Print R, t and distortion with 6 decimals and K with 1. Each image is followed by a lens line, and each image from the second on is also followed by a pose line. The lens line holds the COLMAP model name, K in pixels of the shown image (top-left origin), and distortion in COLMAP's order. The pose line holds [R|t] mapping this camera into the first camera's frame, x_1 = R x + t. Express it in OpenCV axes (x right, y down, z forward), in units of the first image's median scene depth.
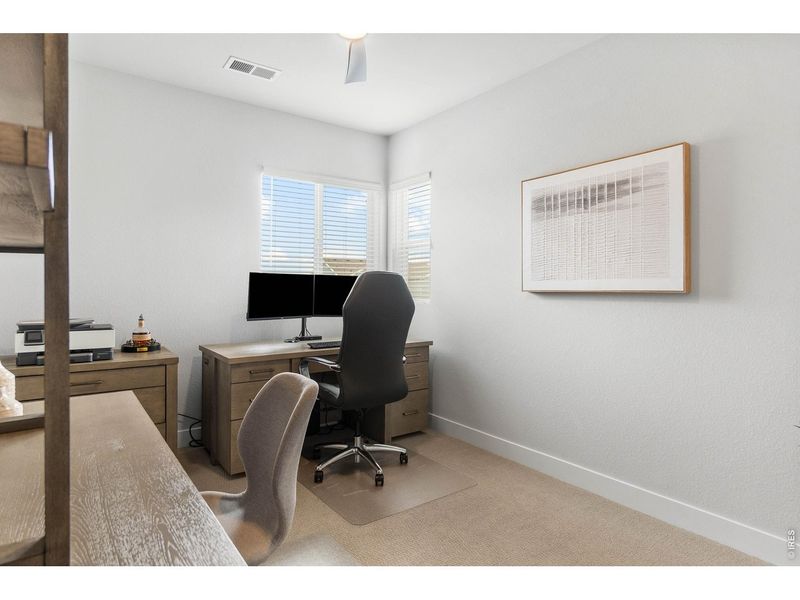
lens RADIAL K [[456.7, 0, 398.9], [0, 456.7, 297.6], [0, 0, 1]] dist [-0.000054, 0.000134]
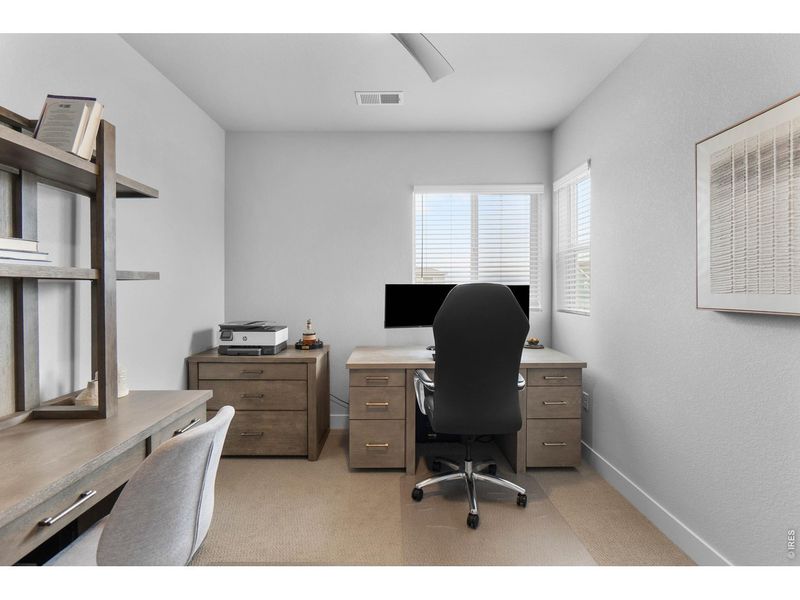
lens RADIAL K [[371.3, 0, 400.9], [0, 371.3, 295.8], [0, 0, 1]] dist [-0.000695, -0.000013]
pose [[0.807120, 0.008189, -0.590331, 0.243836], [-0.006814, 0.999966, 0.004555, -0.033886], [0.590348, 0.000346, 0.807149, 0.315525]]
